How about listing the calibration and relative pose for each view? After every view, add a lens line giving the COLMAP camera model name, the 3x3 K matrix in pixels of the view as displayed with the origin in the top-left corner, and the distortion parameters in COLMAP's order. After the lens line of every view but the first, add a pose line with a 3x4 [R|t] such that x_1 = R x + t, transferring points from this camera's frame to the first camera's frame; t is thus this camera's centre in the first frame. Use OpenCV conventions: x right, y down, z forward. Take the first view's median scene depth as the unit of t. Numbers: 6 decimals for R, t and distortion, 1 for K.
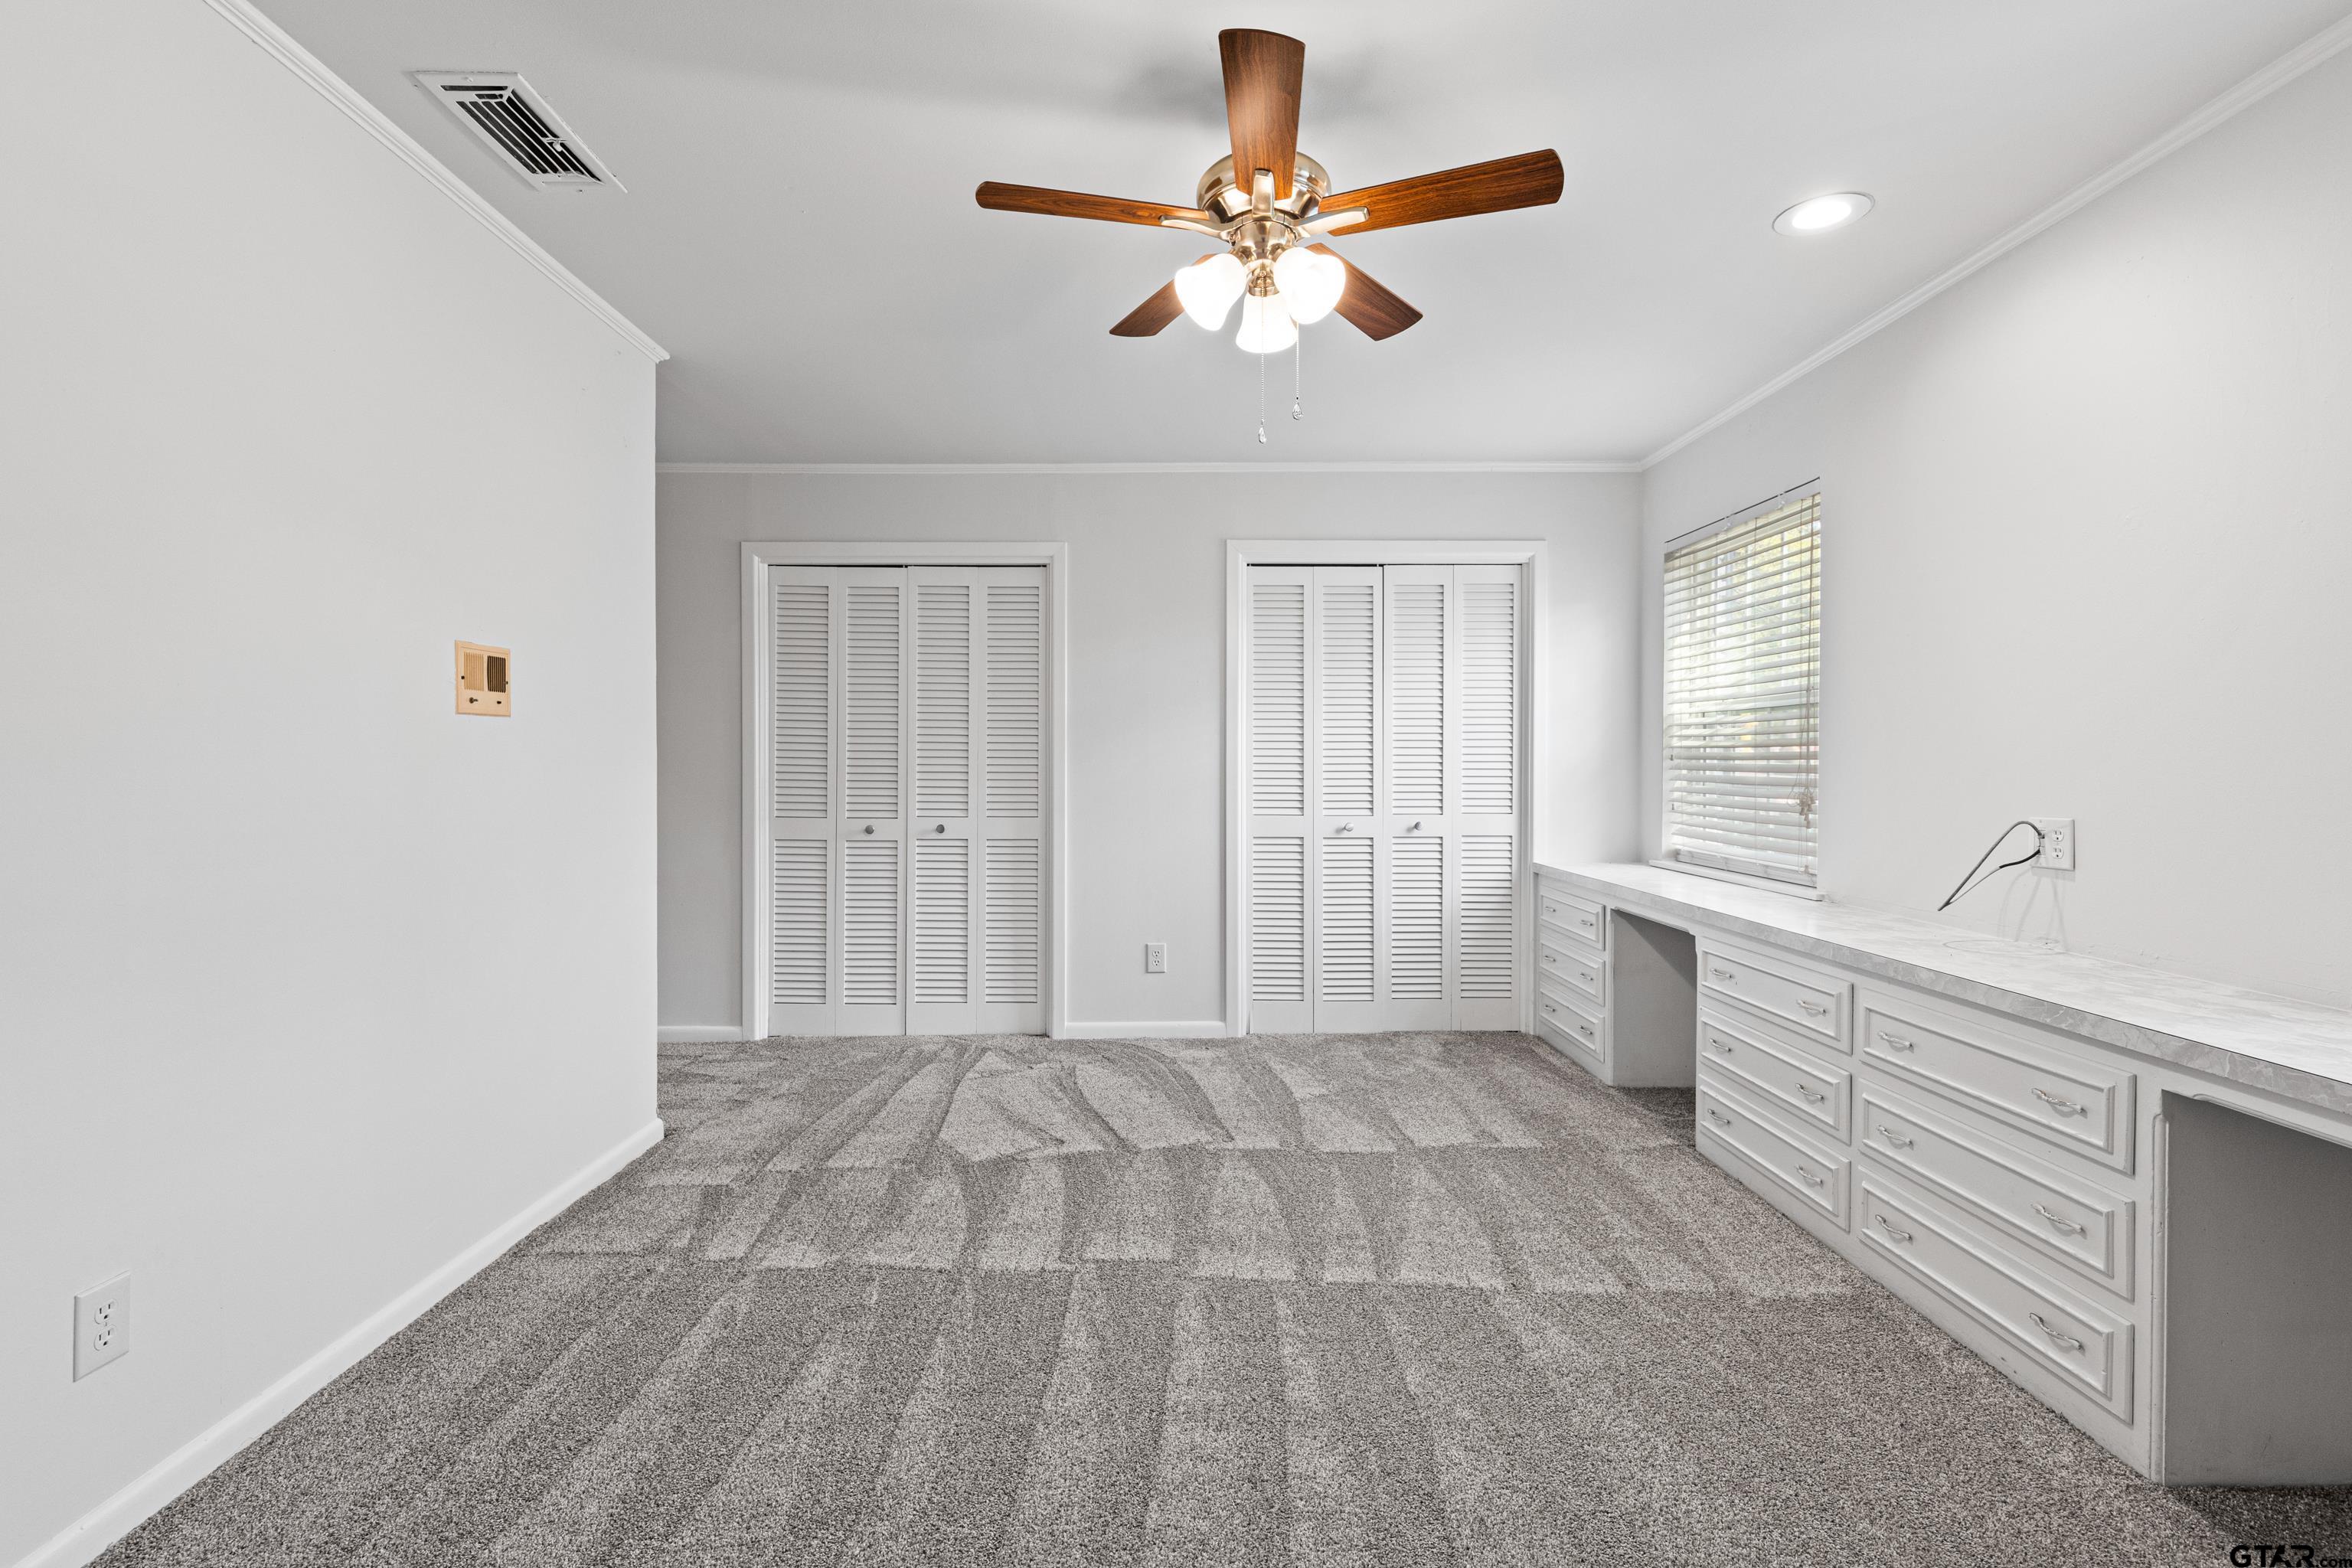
lens RADIAL K [[821.3, 0, 1176.0], [0, 821.3, 784.0], [0, 0, 1]] dist [-0.000391, -0.000080]
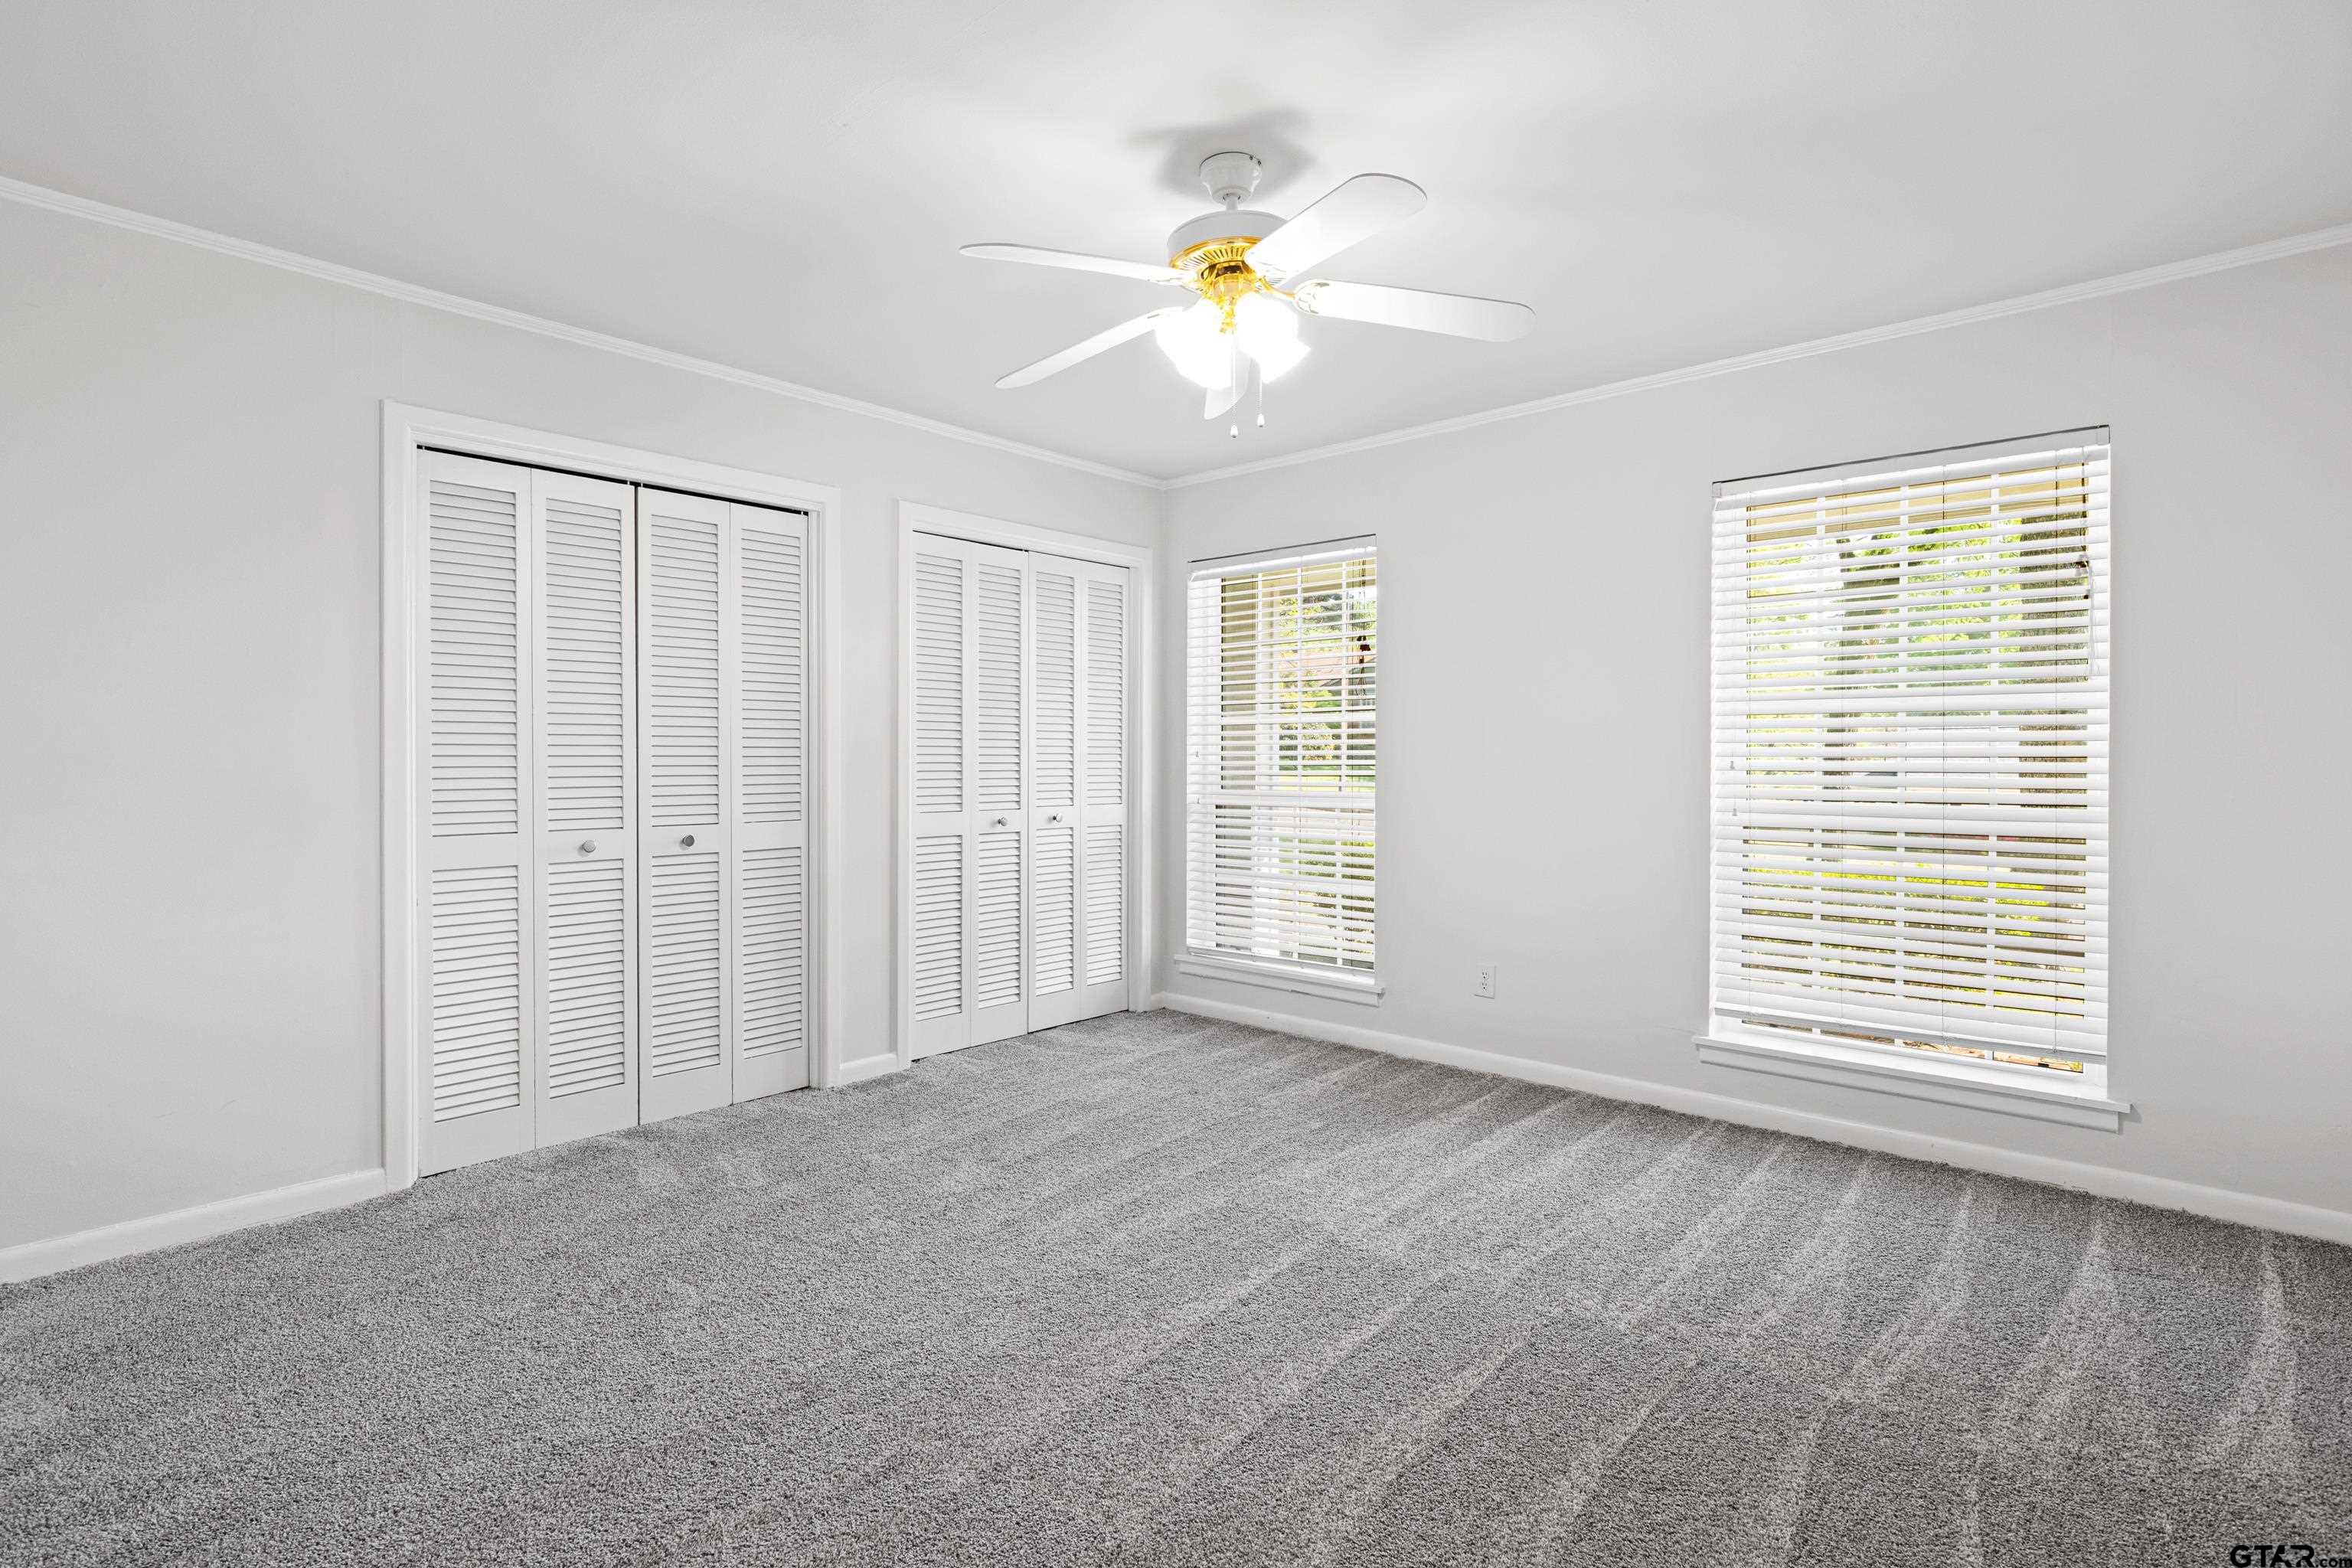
lens RADIAL K [[1071.5, 0, 1160.8], [0, 1071.5, 777.1], [0, 0, 1]] dist [0.008790, -0.001043]
pose [[0.705714, -0.012443, 0.708387, -0.534991], [0.017144, 0.999853, 0.000483, 0.003088], [-0.708289, 0.011804, 0.705824, -0.003194]]
